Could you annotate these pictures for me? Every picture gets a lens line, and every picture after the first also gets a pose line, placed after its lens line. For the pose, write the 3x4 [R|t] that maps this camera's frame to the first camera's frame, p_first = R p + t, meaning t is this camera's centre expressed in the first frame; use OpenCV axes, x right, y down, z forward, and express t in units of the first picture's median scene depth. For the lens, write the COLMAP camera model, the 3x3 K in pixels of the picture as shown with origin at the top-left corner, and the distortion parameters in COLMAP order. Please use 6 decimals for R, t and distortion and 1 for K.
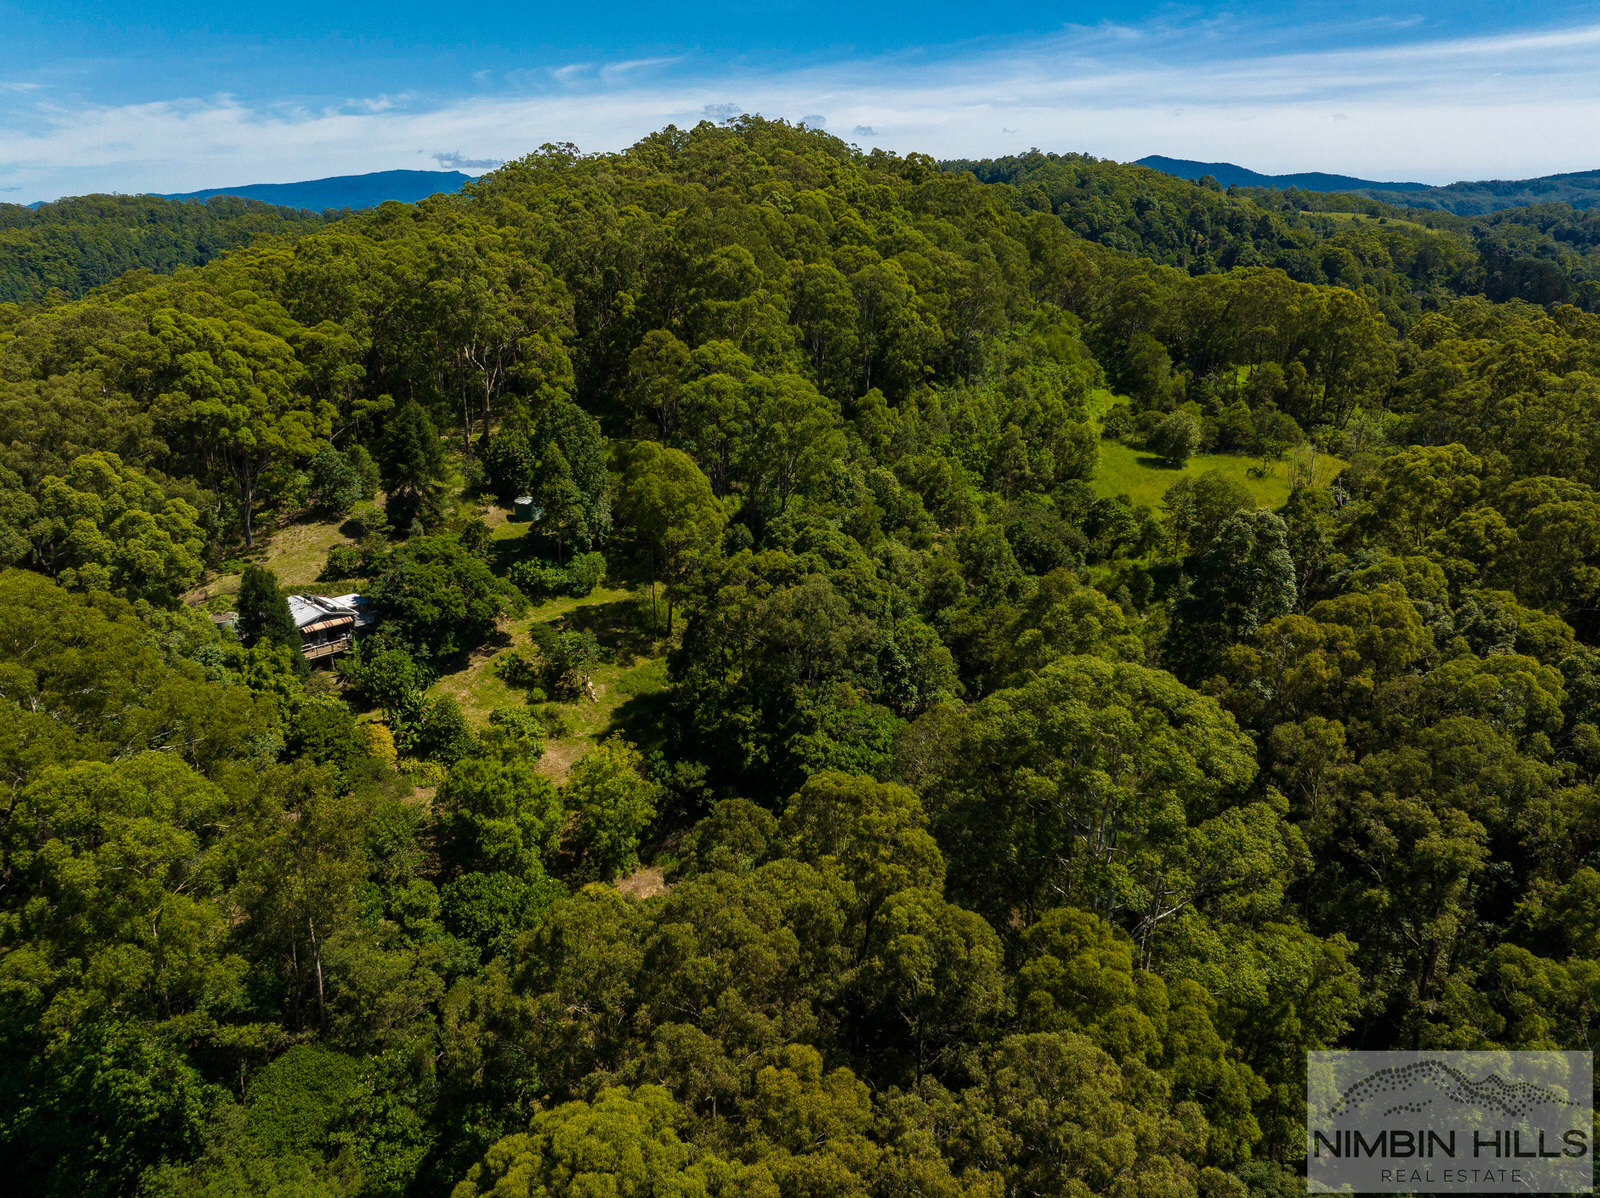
lens RADIAL K [[1124.6, 0, 810.1], [0, 1124.6, 589.9], [0, 0, 1]] dist [-0.044519, 0.012073]
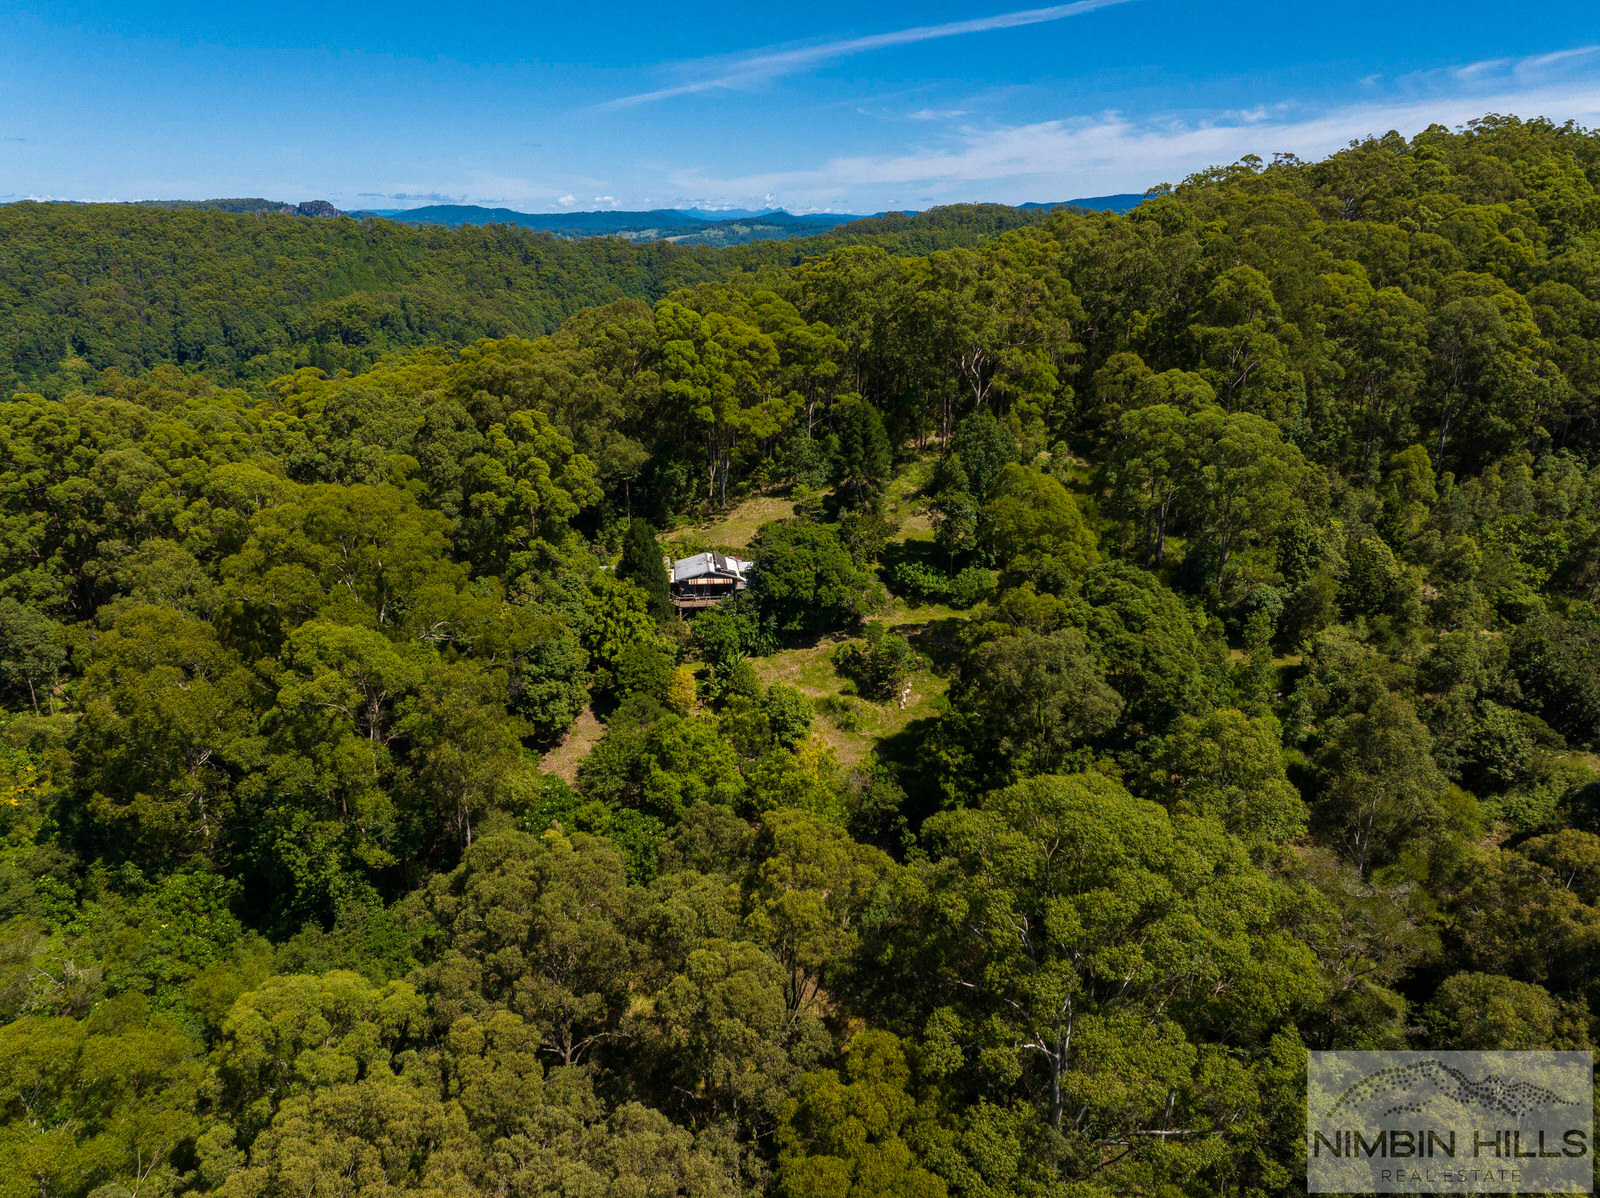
lens RADIAL K [[1124.6, 0, 807.3], [0, 1124.6, 596.4], [0, 0, 1]] dist [-0.044519, 0.012073]
pose [[0.763205, 0.202687, -0.613545, 0.332391], [-0.204997, 0.976428, 0.067565, -0.048712], [0.612777, 0.074209, 0.786764, 0.130766]]
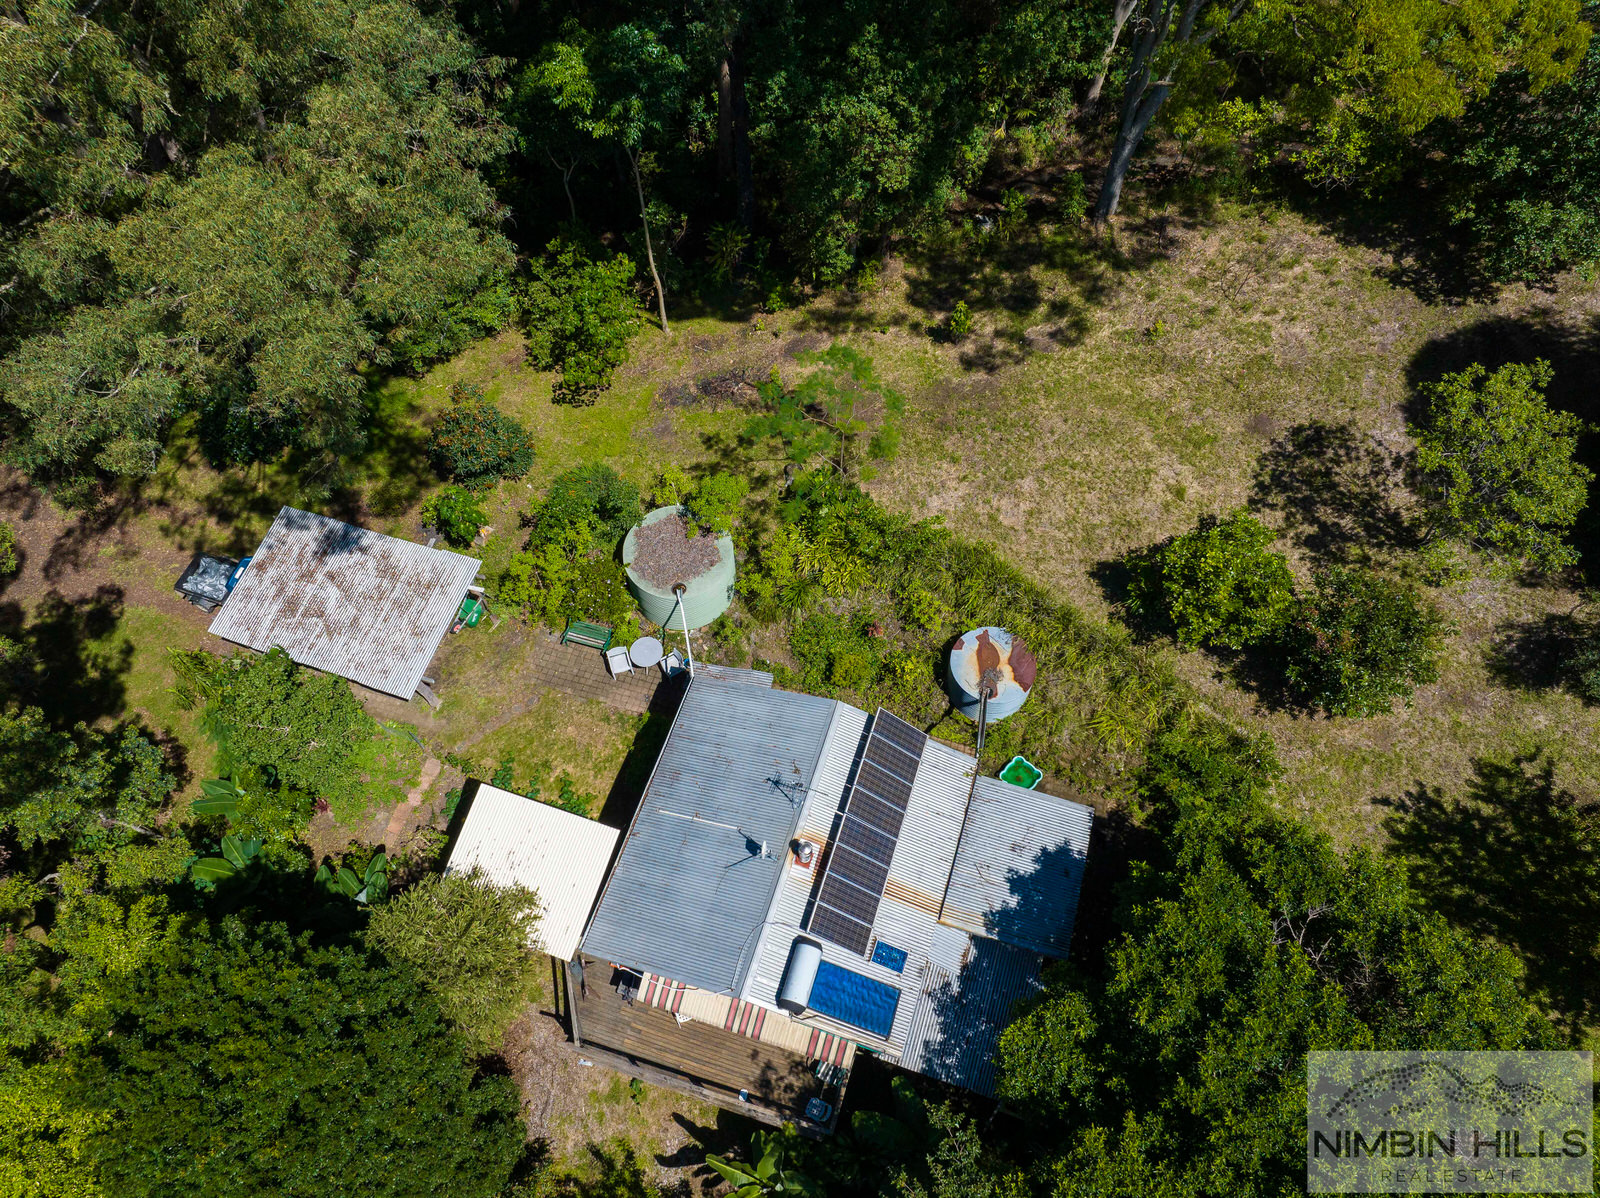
lens RADIAL K [[1124.6, 0, 803.0], [0, 1124.6, 597.7], [0, 0, 1]] dist [-0.044519, 0.012073]
pose [[0.408155, 0.775317, -0.481969, -0.349612], [-0.291438, 0.610981, 0.736048, -0.170852], [0.865144, -0.159957, 0.475331, 0.835611]]
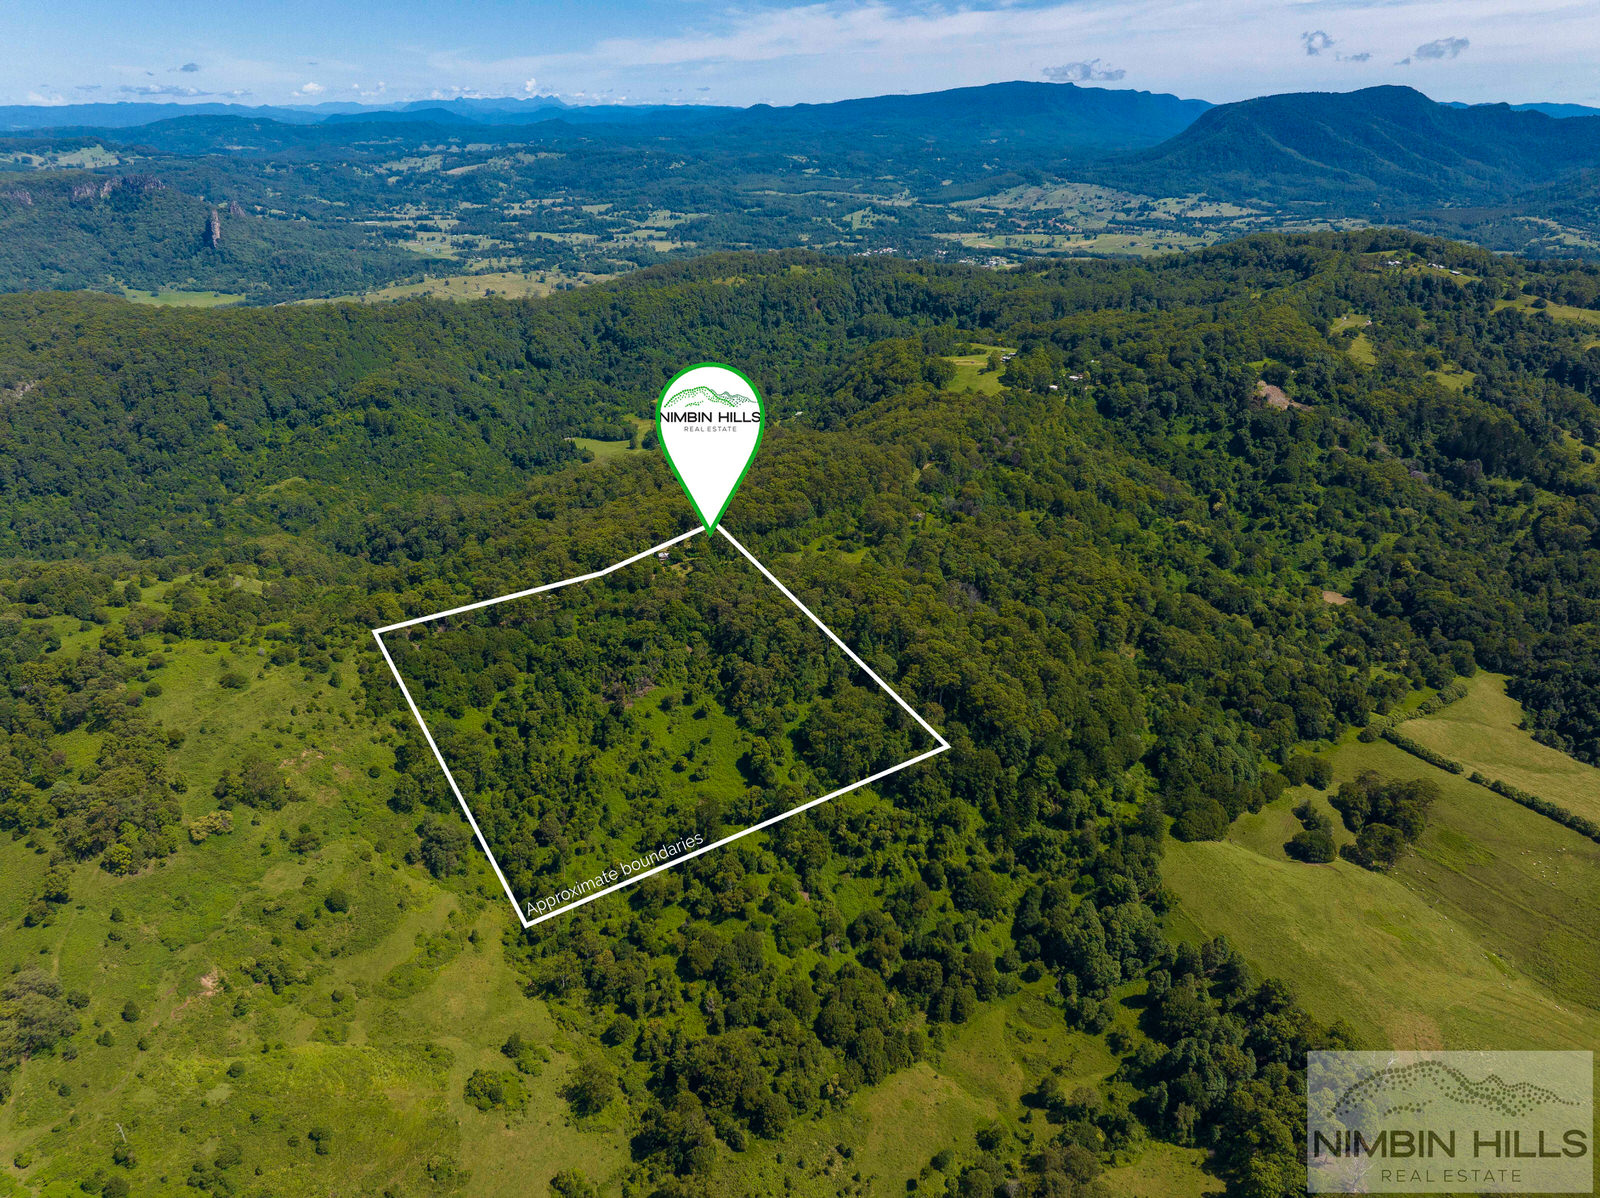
lens RADIAL K [[1124.6, 0, 802.6], [0, 1124.6, 596.7], [0, 0, 1]] dist [-0.044519, 0.012073]
pose [[0.870526, 0.212308, -0.443970, 3.851810], [-0.174179, 0.976681, 0.125526, -0.814046], [0.460267, -0.031943, 0.887206, -5.355490]]
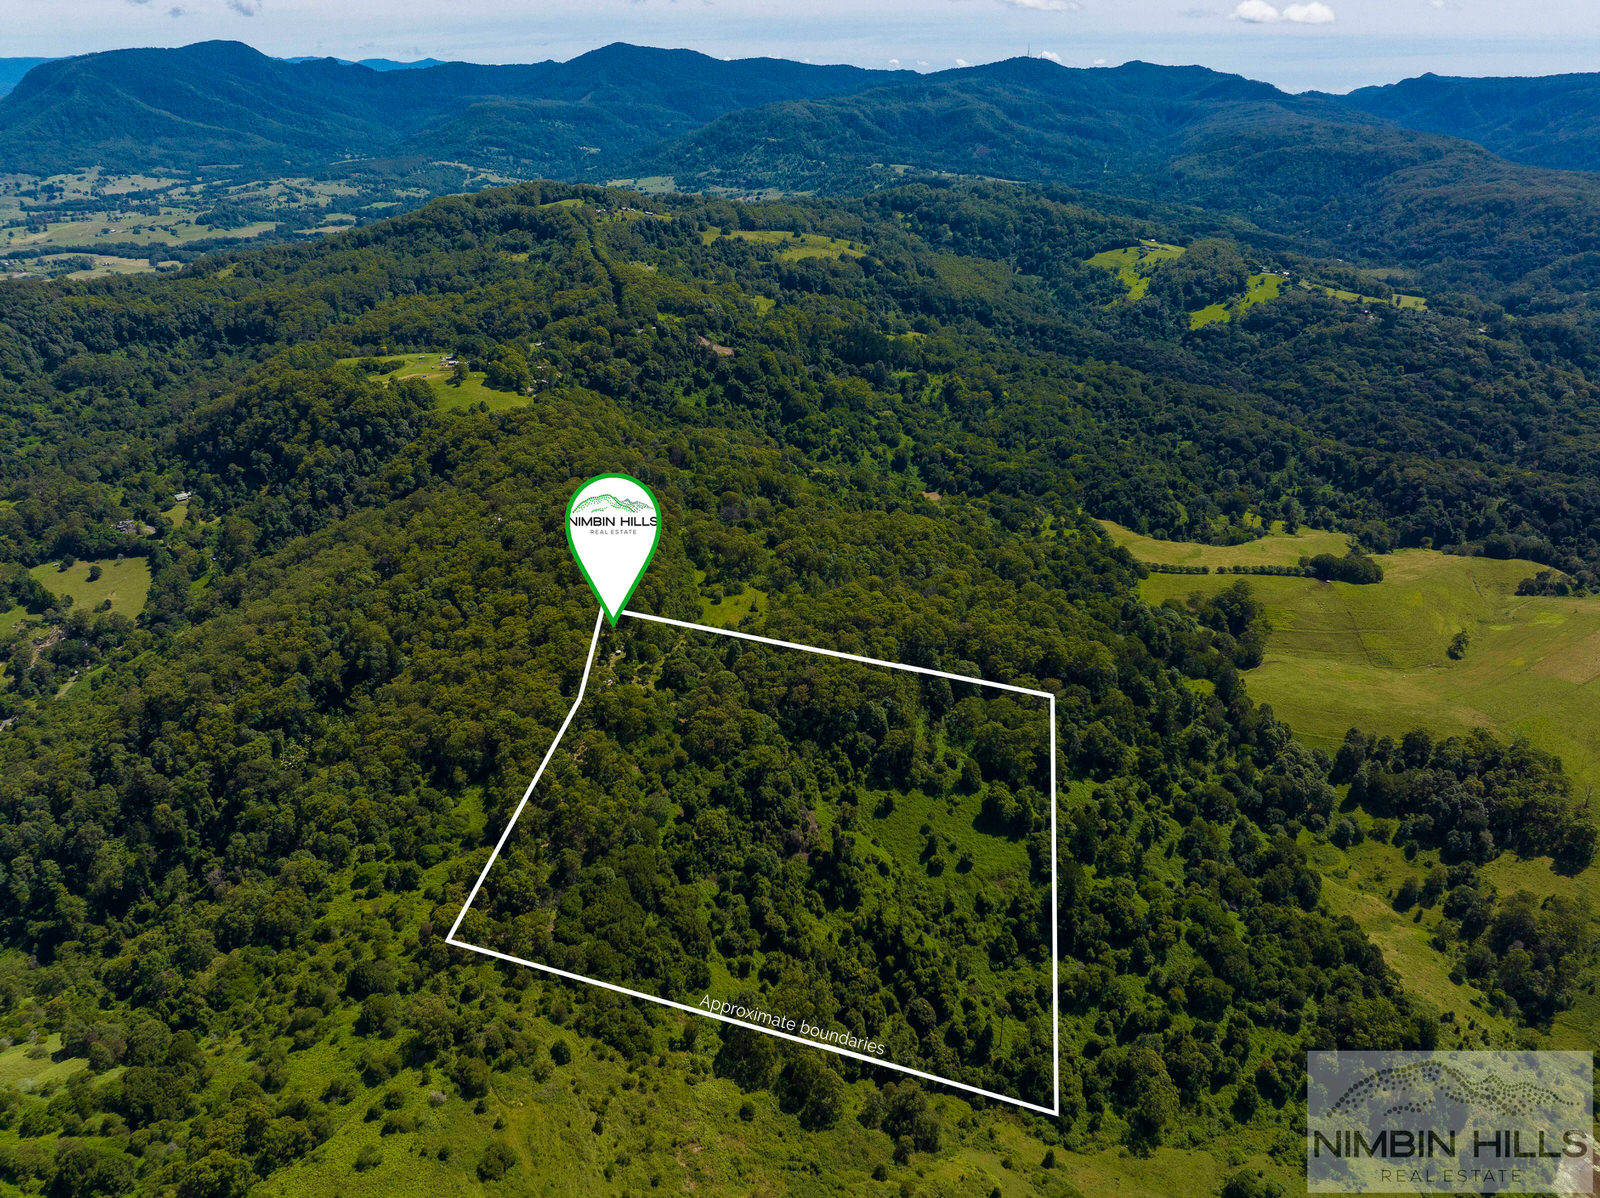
lens RADIAL K [[1124.6, 0, 802.0], [0, 1124.6, 594.2], [0, 0, 1]] dist [-0.044519, 0.012073]
pose [[0.904685, -0.164485, 0.393051, -1.620303], [0.121230, 0.983723, 0.132636, -1.047294], [-0.408470, -0.072345, 0.909900, -4.680664]]
